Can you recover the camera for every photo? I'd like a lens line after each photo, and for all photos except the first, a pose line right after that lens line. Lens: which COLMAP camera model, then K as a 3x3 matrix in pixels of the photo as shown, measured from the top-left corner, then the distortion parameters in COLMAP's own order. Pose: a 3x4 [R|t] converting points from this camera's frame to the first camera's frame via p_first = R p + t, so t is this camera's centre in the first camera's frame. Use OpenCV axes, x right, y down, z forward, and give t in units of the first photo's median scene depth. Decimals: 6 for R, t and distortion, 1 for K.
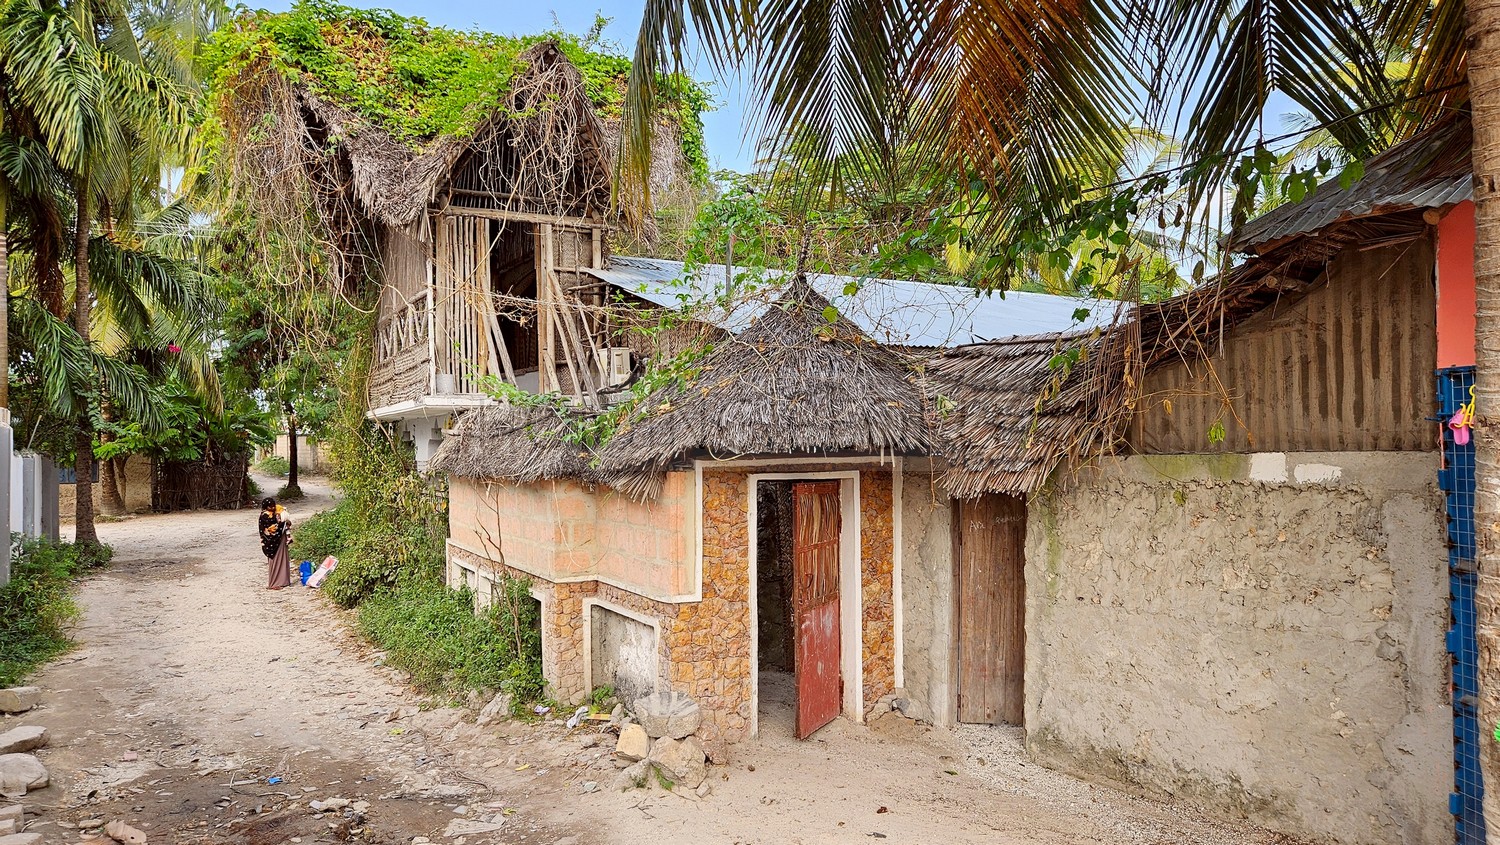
lens RADIAL K [[1049.5, 0, 748.8], [0, 1049.5, 423.4], [0, 0, 1]] dist [0.045799, -0.008402]
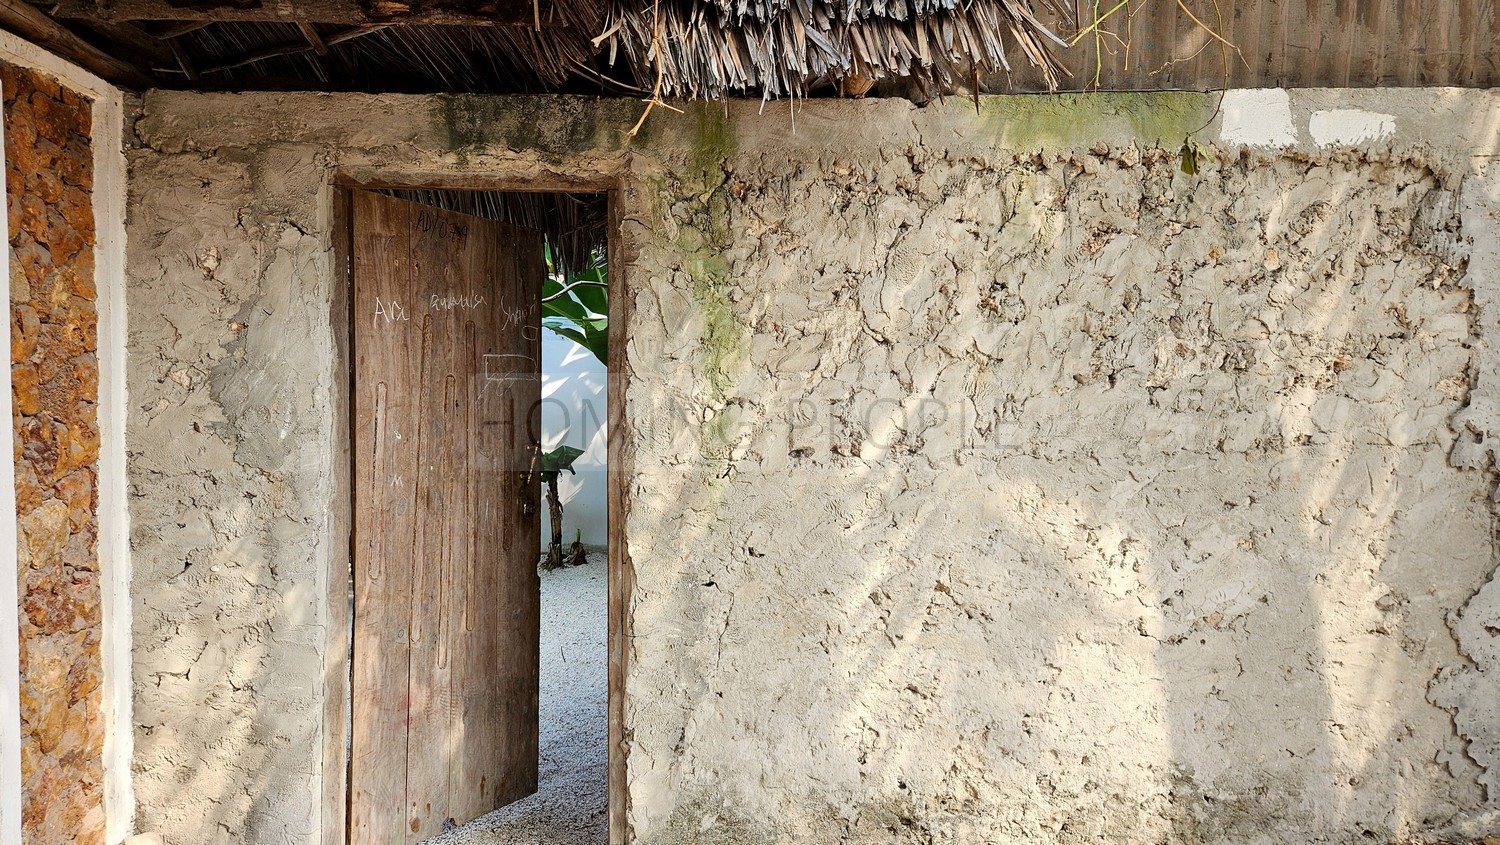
lens RADIAL K [[1049.5, 0, 747.2], [0, 1049.5, 415.3], [0, 0, 1]] dist [0.045799, -0.008402]
pose [[0.499522, -0.005430, 0.866284, -0.047821], [-0.002388, 0.999968, 0.007645, 0.165635], [-0.866298, -0.005887, 0.499493, 0.909394]]
